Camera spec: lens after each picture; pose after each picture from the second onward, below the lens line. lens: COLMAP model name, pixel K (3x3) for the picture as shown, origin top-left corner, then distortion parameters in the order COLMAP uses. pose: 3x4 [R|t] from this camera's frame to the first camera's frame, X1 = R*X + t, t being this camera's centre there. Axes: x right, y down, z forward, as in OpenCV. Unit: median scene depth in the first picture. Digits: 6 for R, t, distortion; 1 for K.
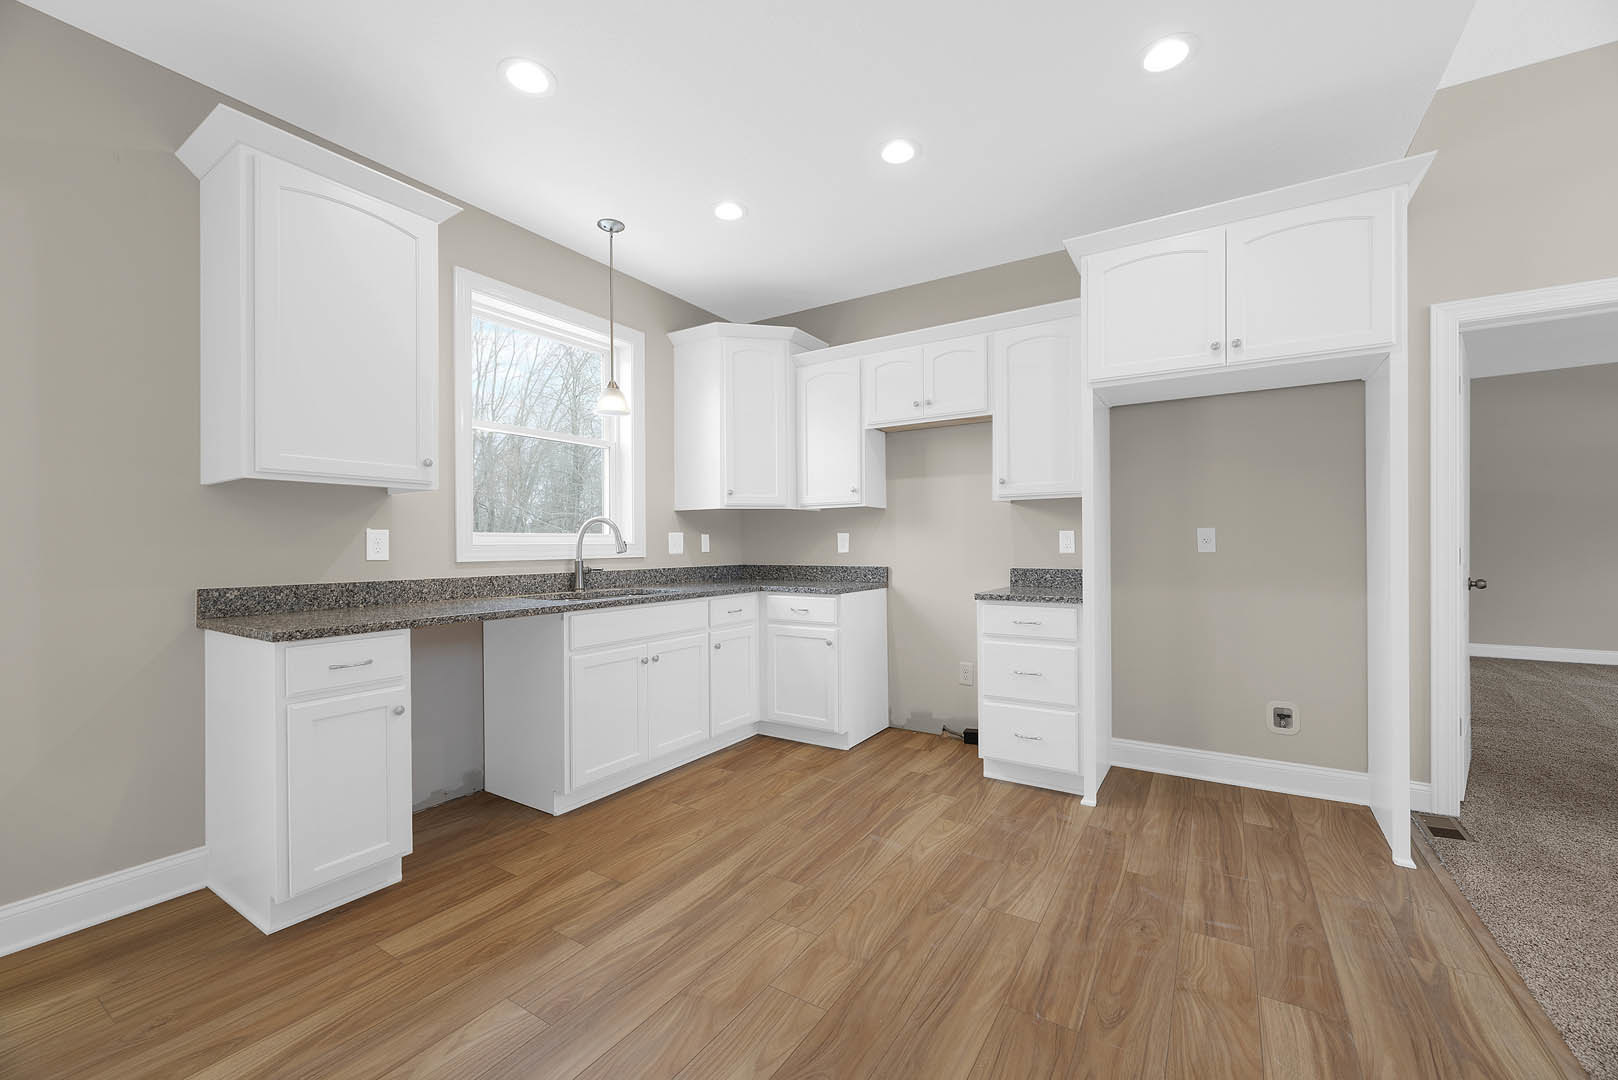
lens RADIAL K [[651.8, 0, 806.2], [0, 651.8, 544.3], [0, 0, 1]] dist [-0.004220, 0.000455]
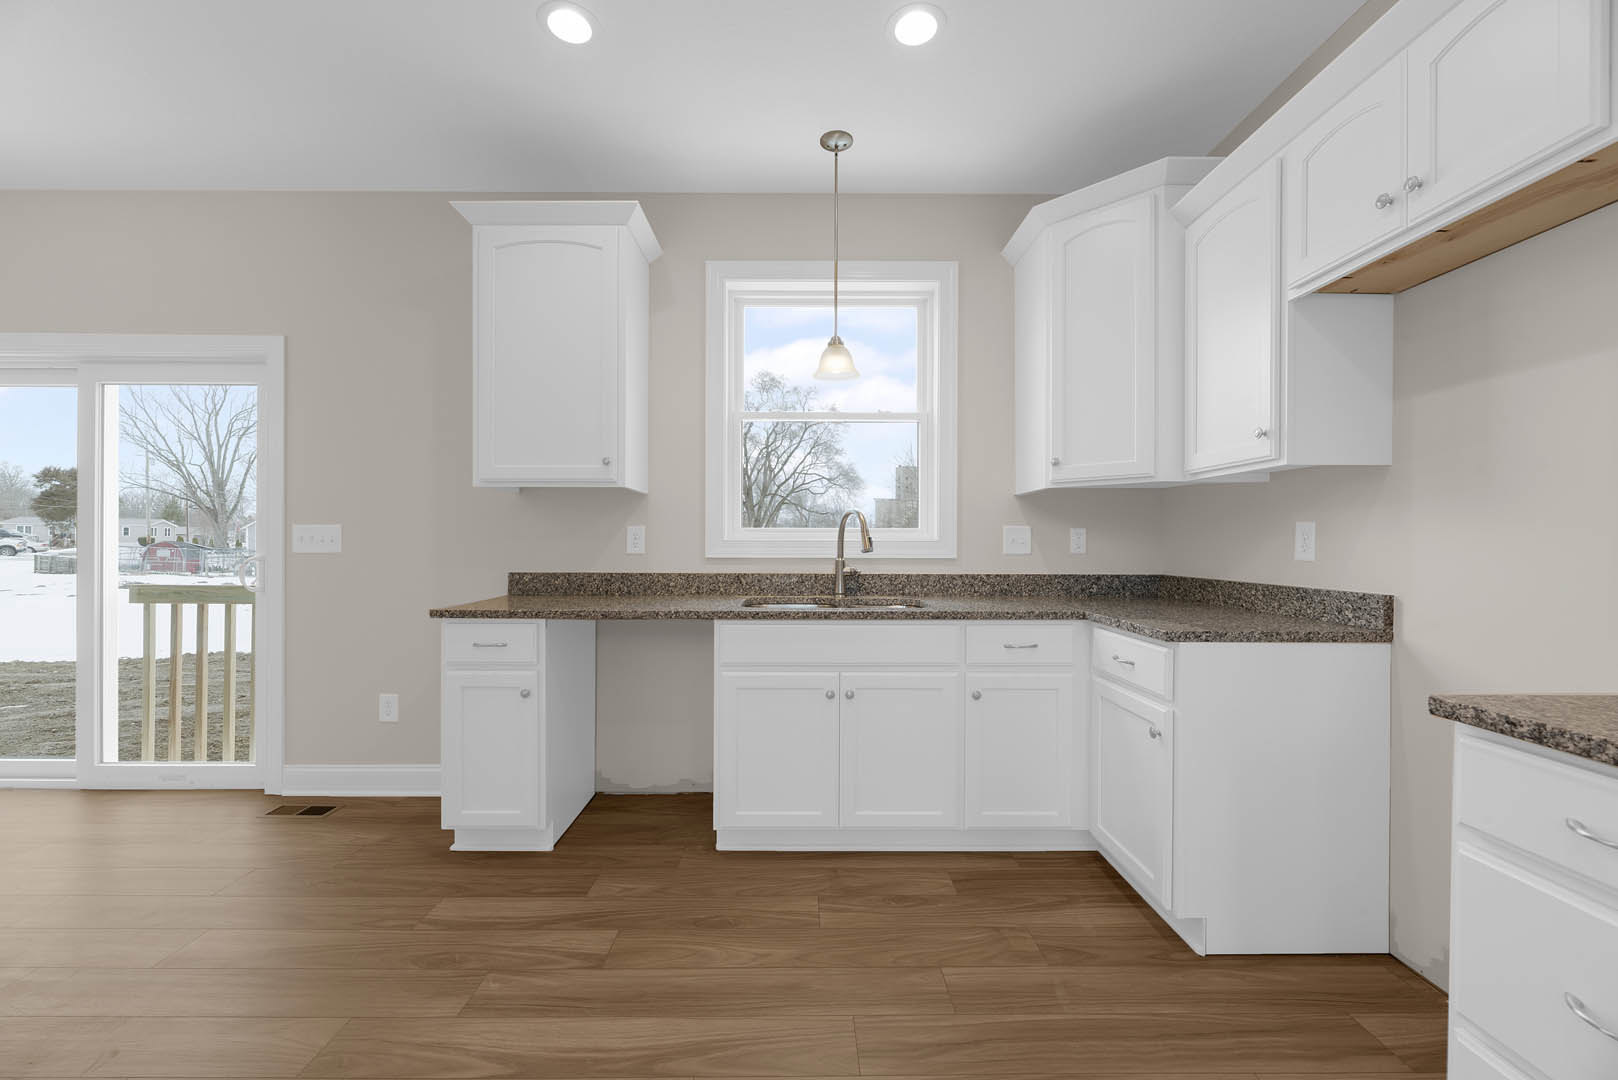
lens RADIAL K [[651.8, 0, 805.3], [0, 651.8, 544.2], [0, 0, 1]] dist [-0.004220, 0.000455]
pose [[0.543249, 0.011085, -0.839499, 0.360927], [-0.005801, 0.999939, 0.009449, -0.003398], [0.839552, -0.000264, 0.543279, 0.545701]]
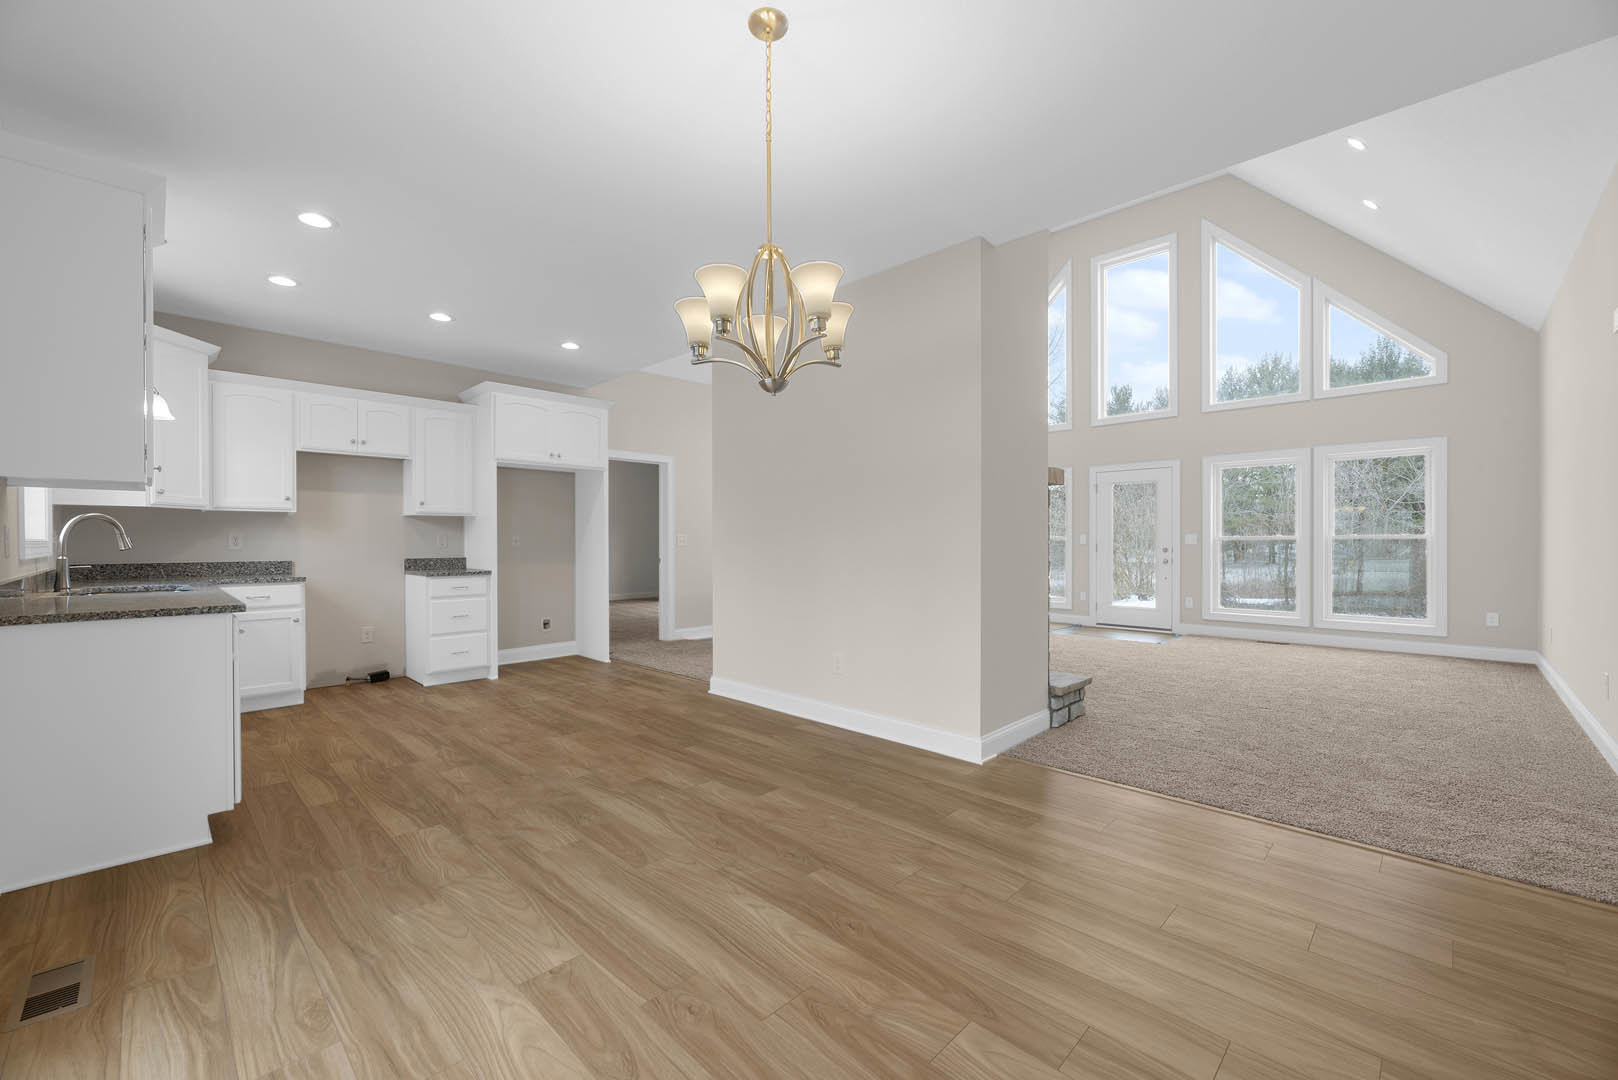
lens RADIAL K [[651.8, 0, 809.1], [0, 651.8, 544.8], [0, 0, 1]] dist [-0.004220, 0.000455]
pose [[0.198875, 0.001455, 0.980024, -1.136381], [-0.000377, 0.999999, -0.001408, 0.007210], [-0.980025, -0.000089, 0.198875, -0.258179]]
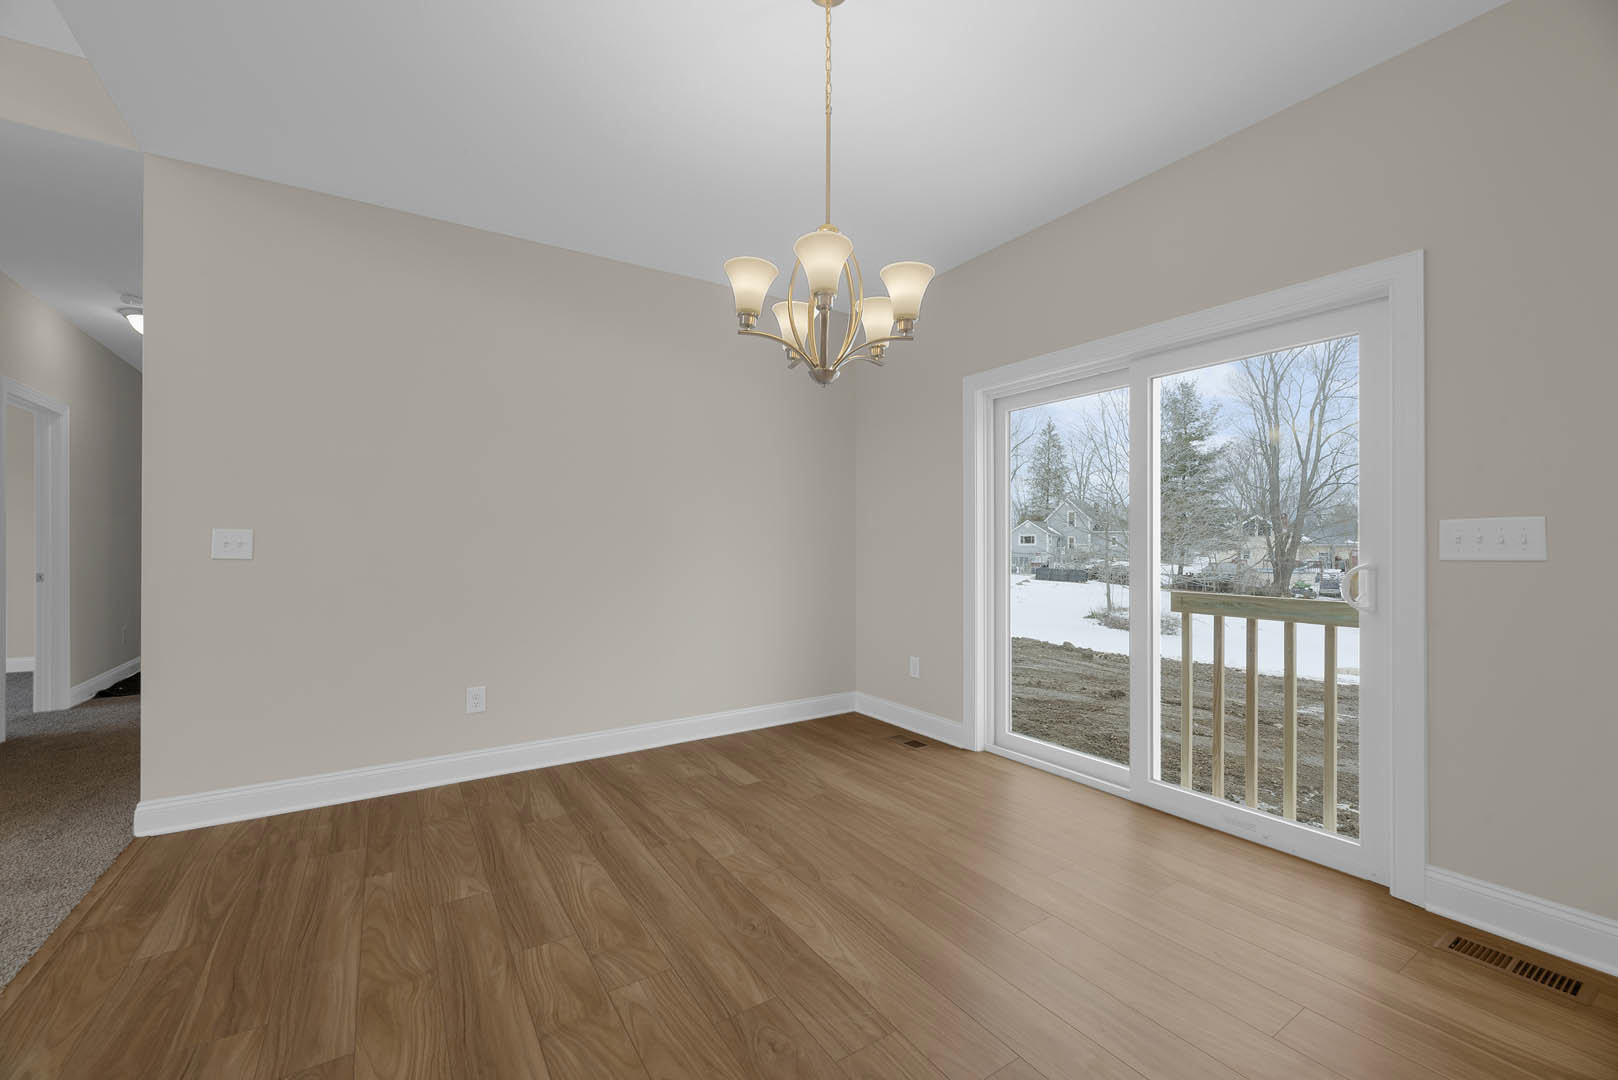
lens RADIAL K [[651.8, 0, 800.8], [0, 651.8, 538.1], [0, 0, 1]] dist [-0.004220, 0.000455]
pose [[-0.415352, -0.002877, -0.909656, 0.021159], [0.004915, 0.999973, -0.005407, 0.000735], [0.909647, -0.006716, -0.415327, 0.125669]]
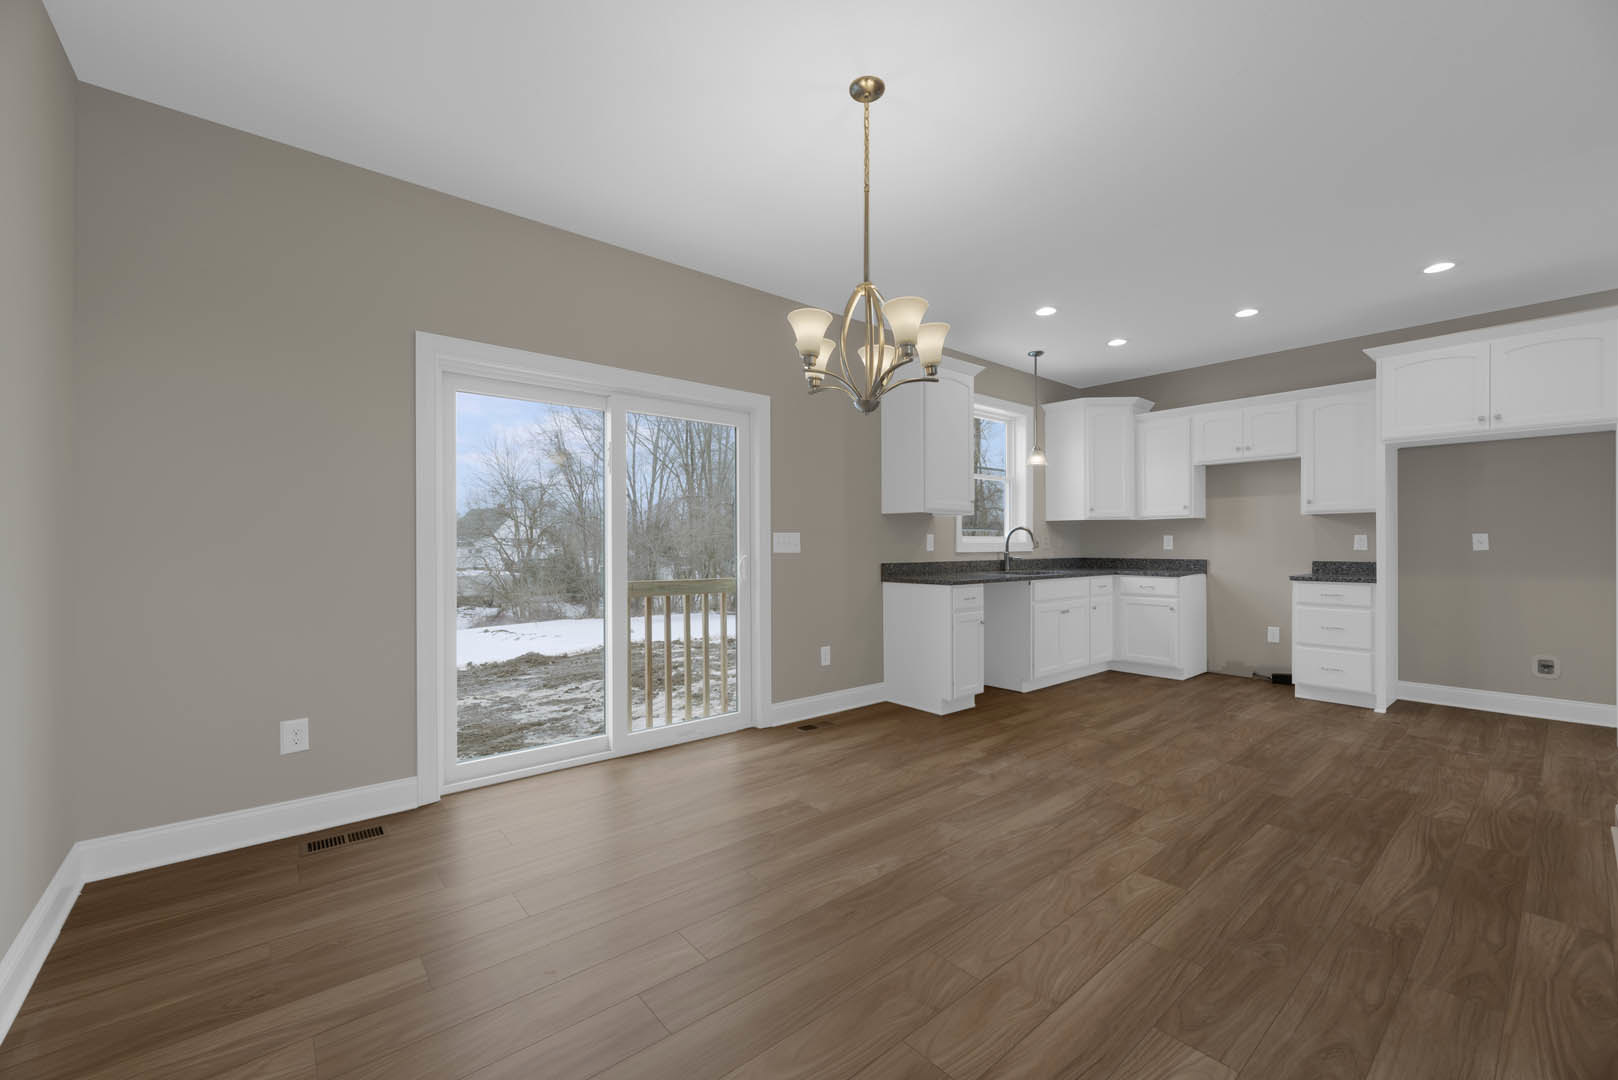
lens RADIAL K [[651.8, 0, 802.9], [0, 651.8, 545.2], [0, 0, 1]] dist [-0.004220, 0.000455]
pose [[0.954251, 0.005284, -0.298961, -0.377169], [-0.004137, 0.999981, 0.004468, 0.000420], [0.298979, -0.003026, 0.954255, -0.801456]]
